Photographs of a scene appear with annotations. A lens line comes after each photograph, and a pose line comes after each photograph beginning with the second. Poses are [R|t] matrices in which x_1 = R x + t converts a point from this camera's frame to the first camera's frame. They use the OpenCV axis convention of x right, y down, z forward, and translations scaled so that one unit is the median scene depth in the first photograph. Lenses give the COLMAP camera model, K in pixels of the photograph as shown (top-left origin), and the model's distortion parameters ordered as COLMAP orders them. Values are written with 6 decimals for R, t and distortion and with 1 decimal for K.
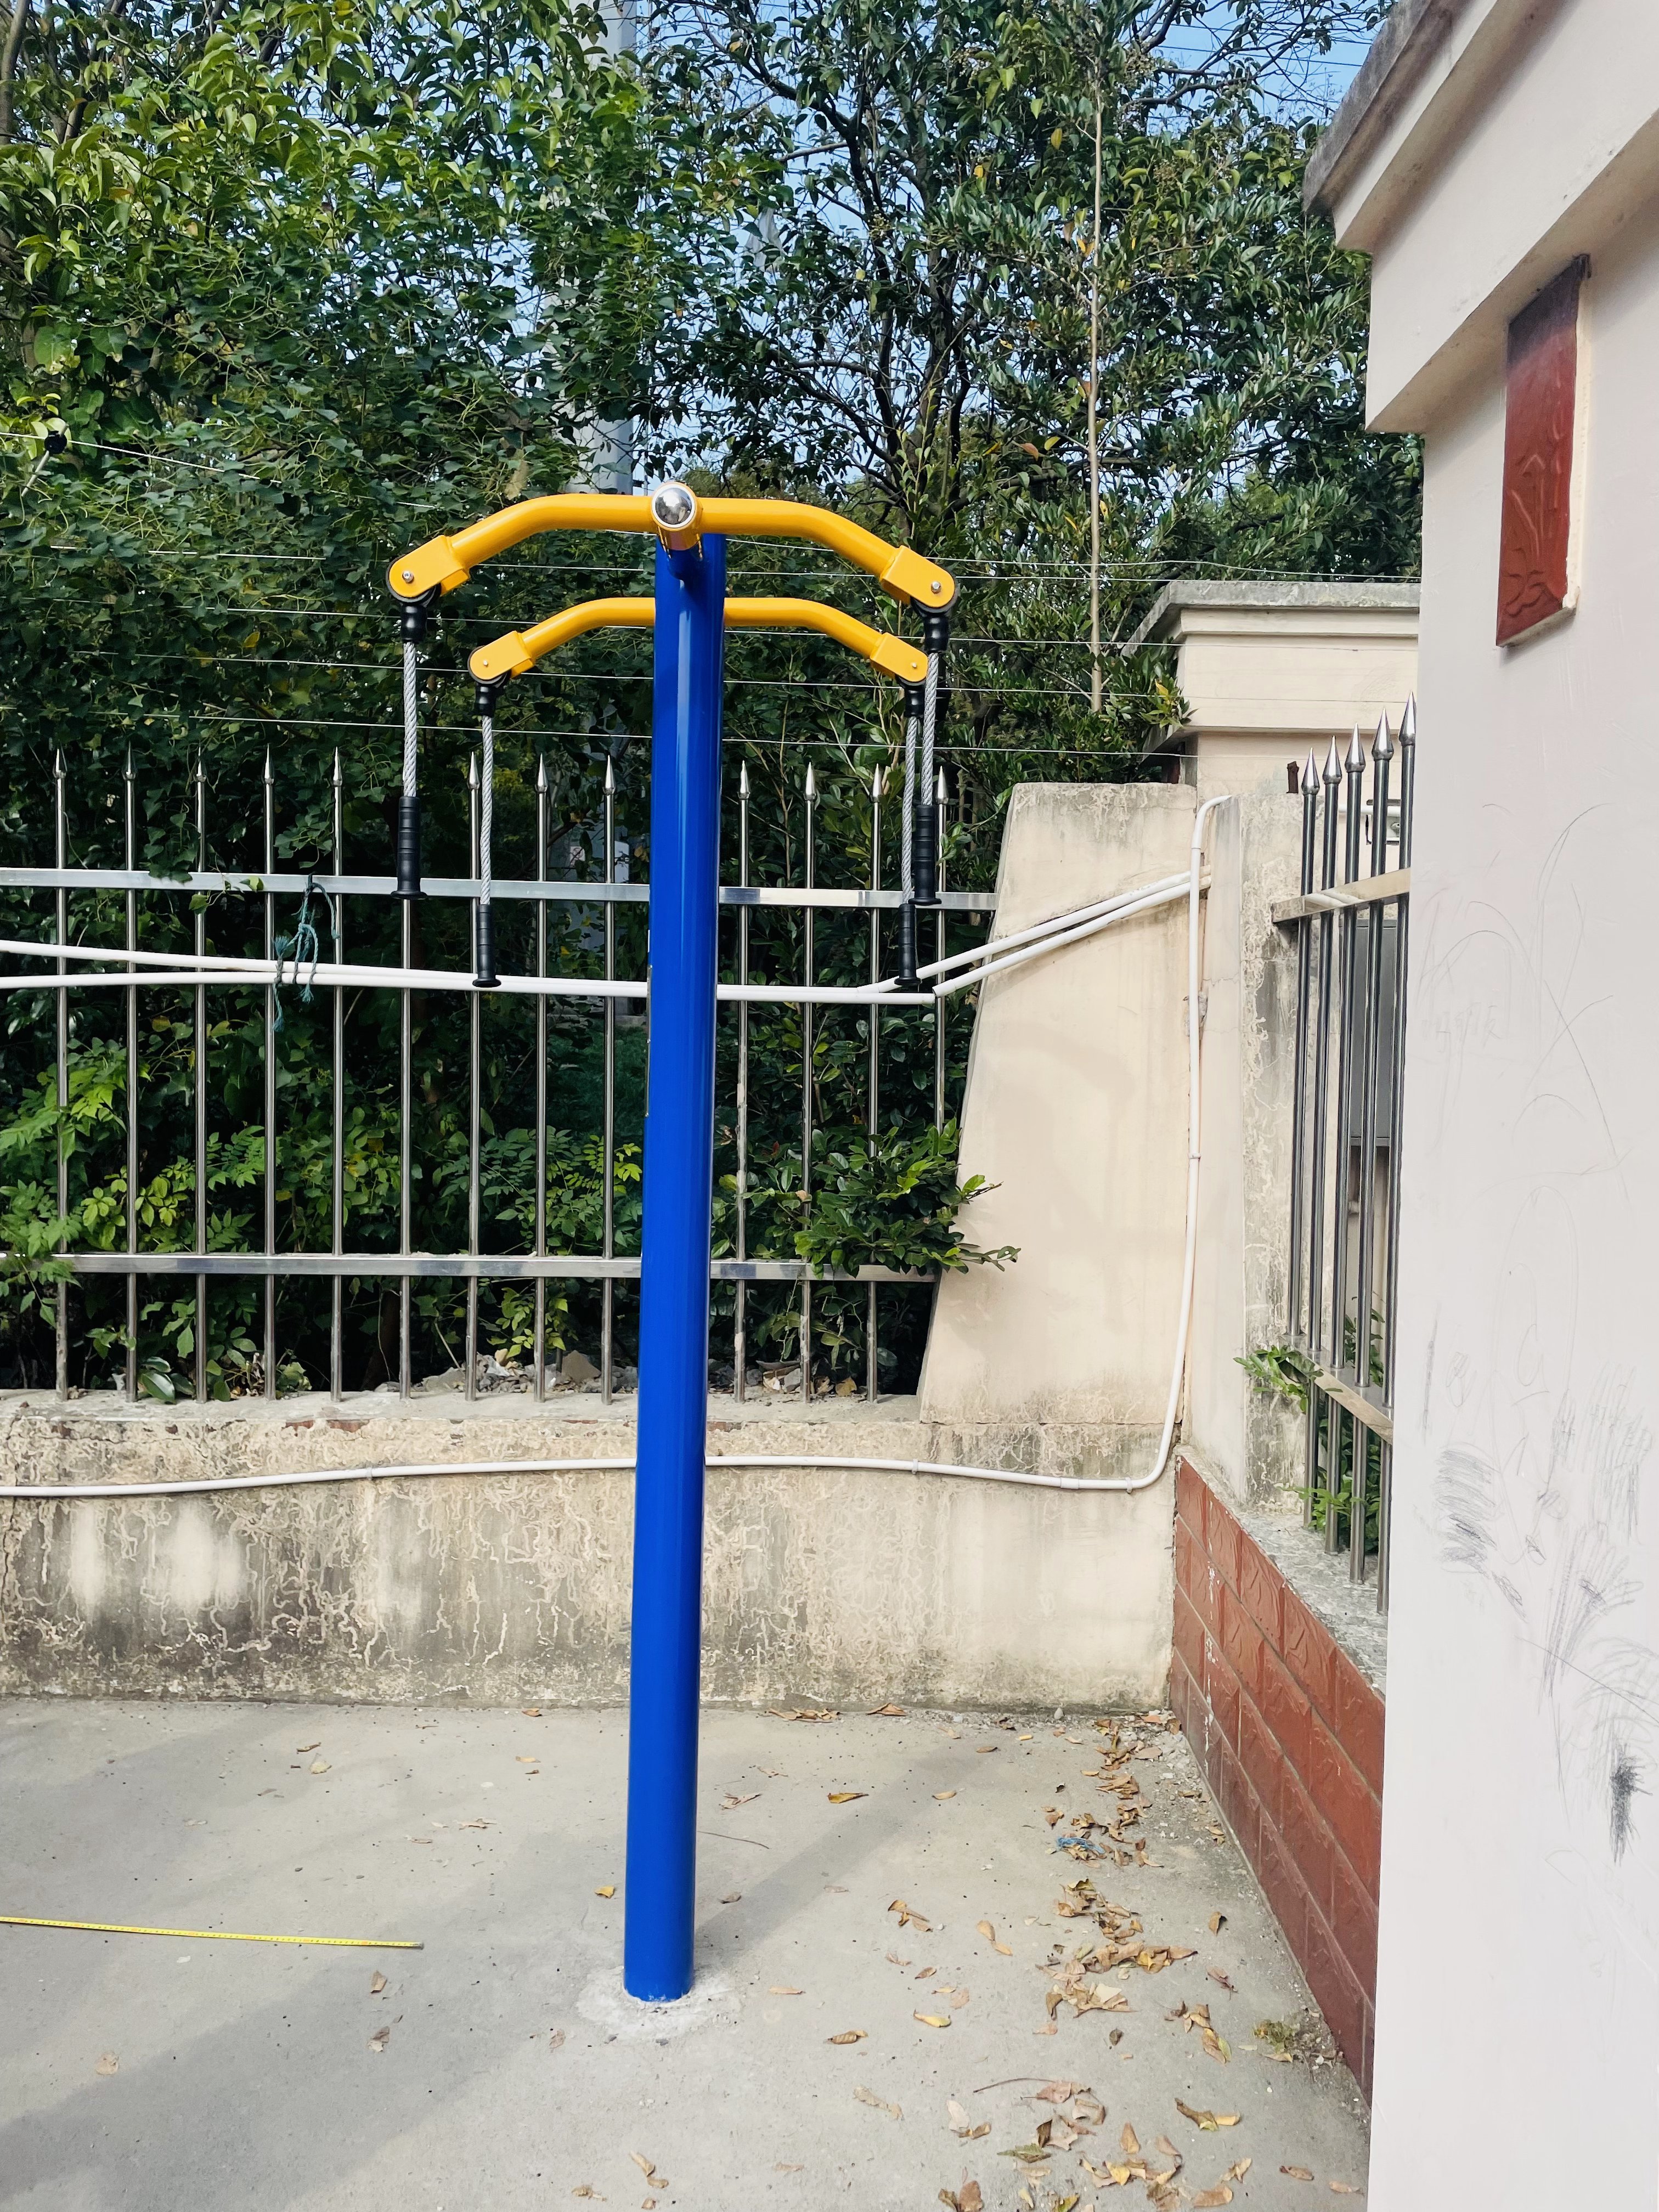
lens RADIAL K [[1645.3, 0, 841.5], [0, 1645.3, 1096.0], [0, 0, 1]] dist [0.085217, -0.099391]
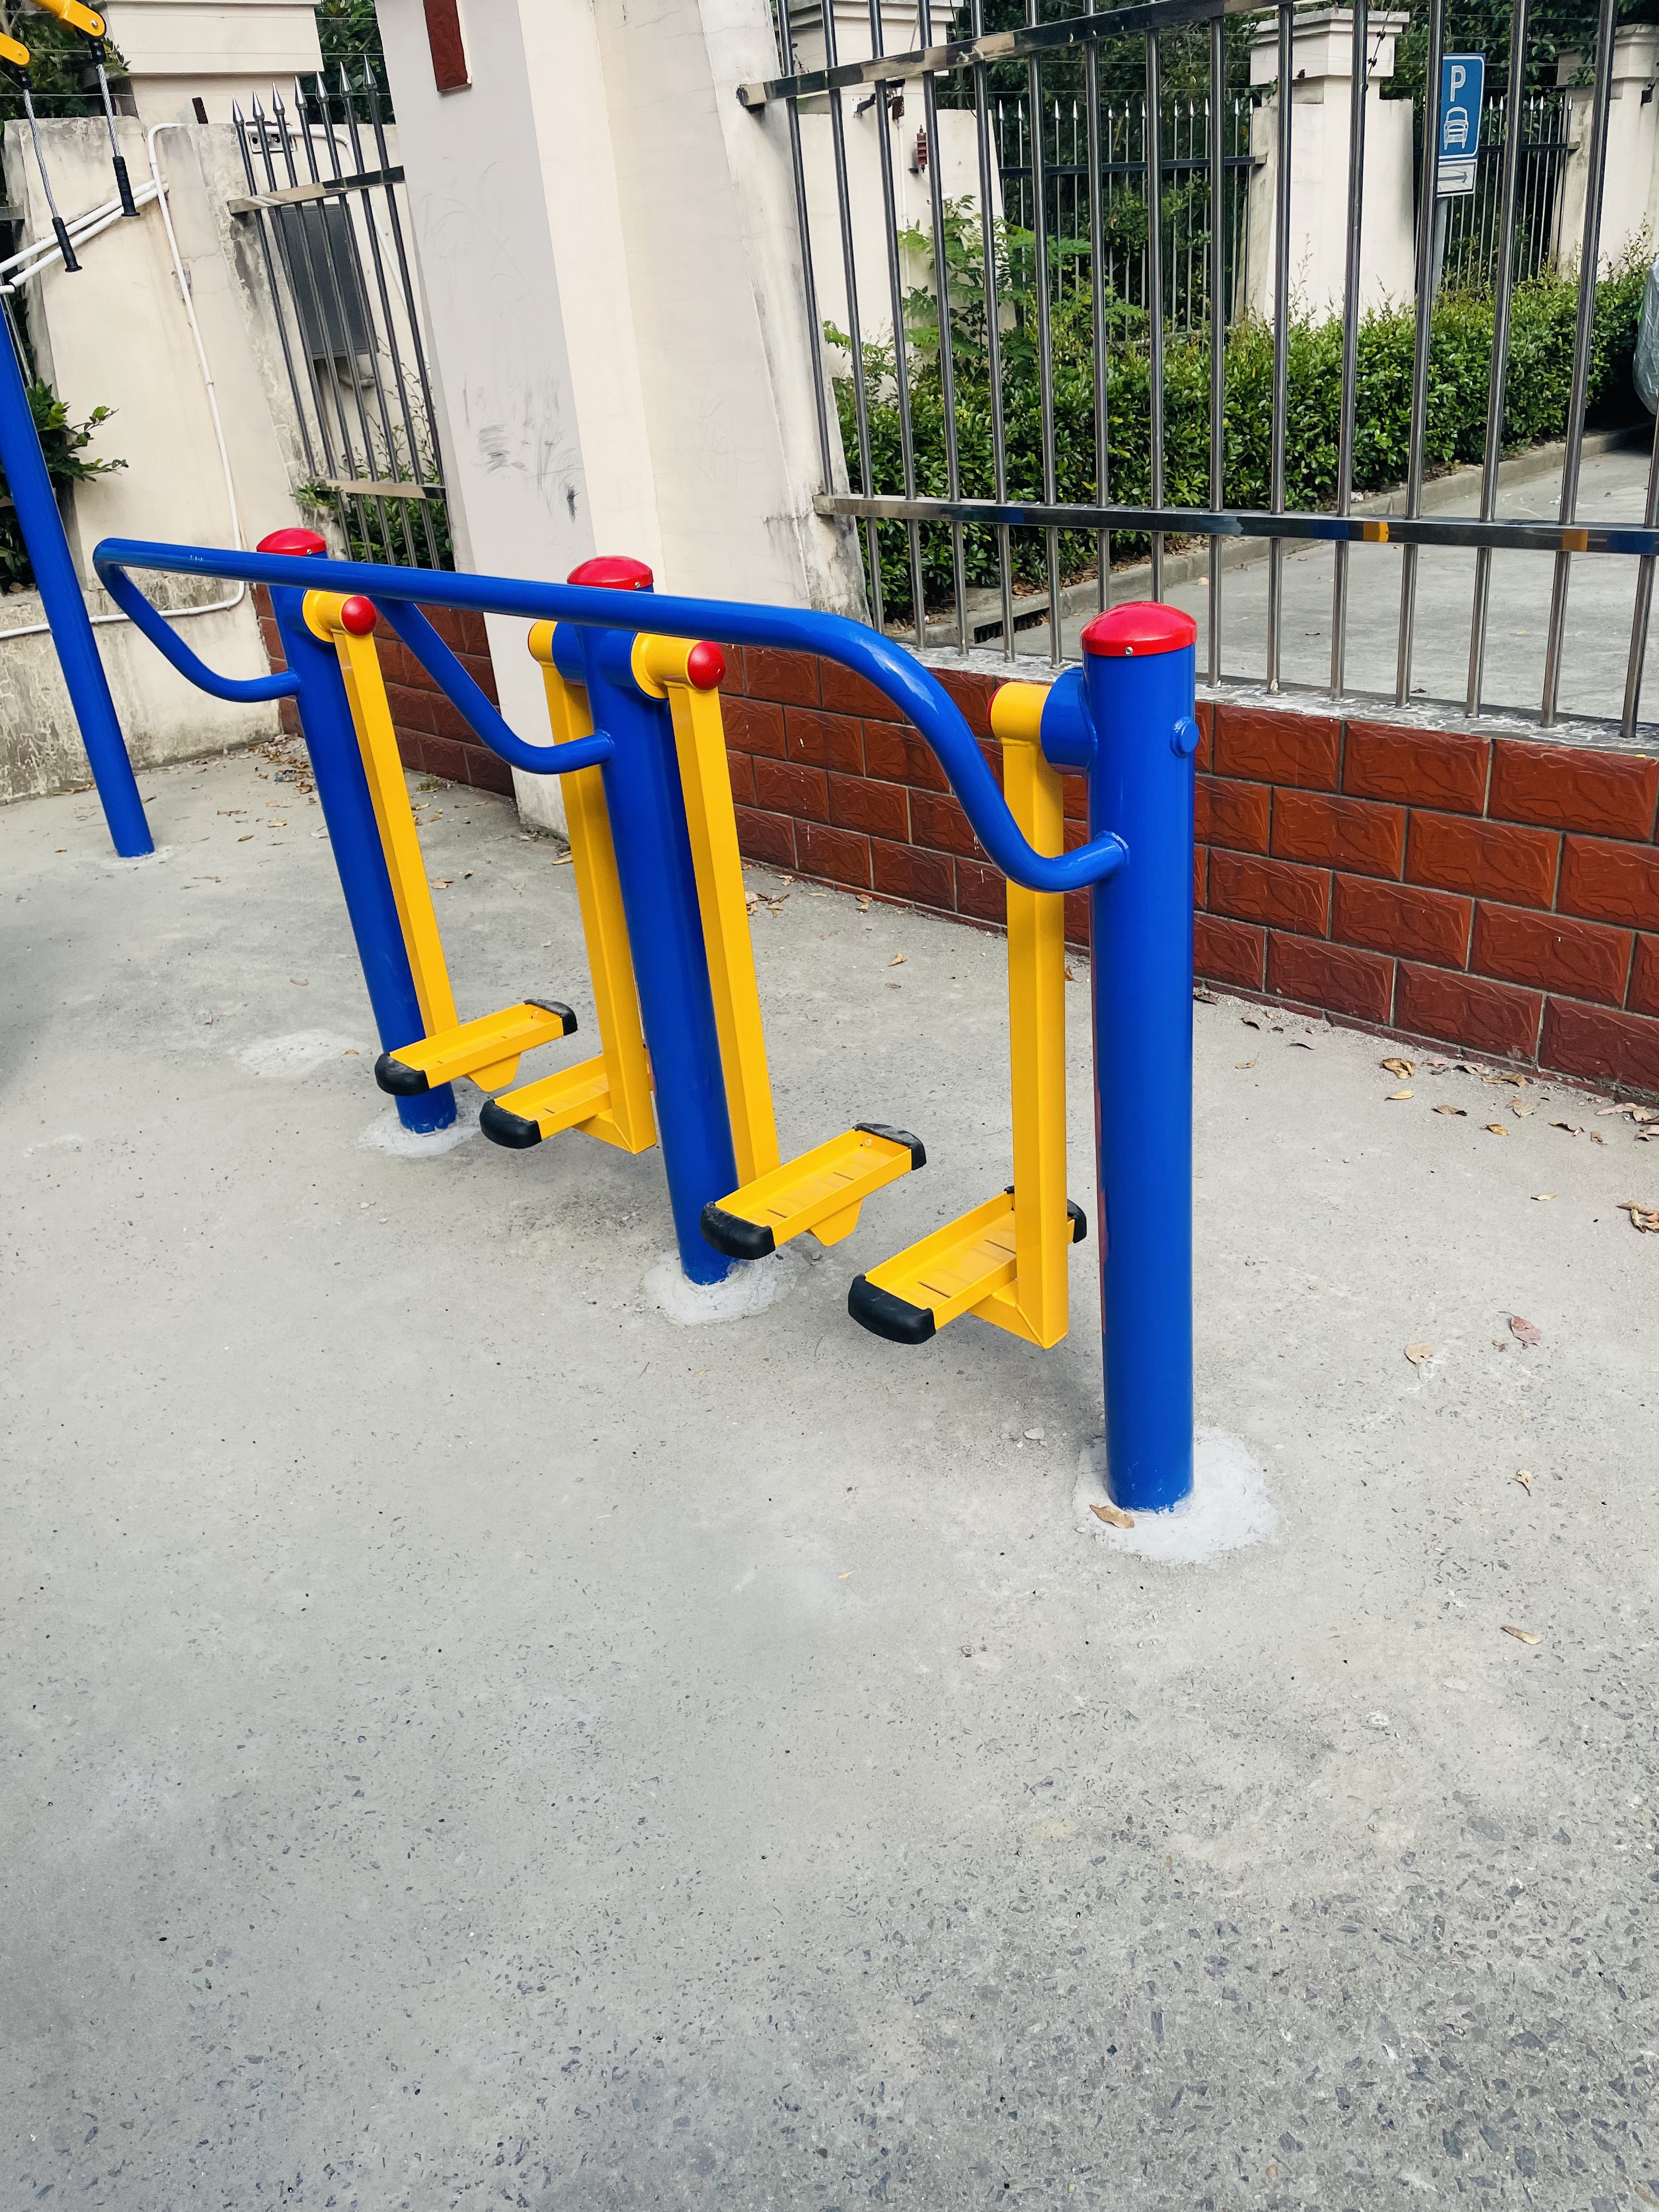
lens RADIAL K [[1645.3, 0, 841.5], [0, 1645.3, 1096.0], [0, 0, 1]] dist [0.085217, -0.099391]
pose [[0.724612, -0.372364, 0.579899, -0.572372], [0.124952, 0.898502, 0.420810, 0.055309], [-0.677735, -0.232464, 0.697593, -0.745606]]
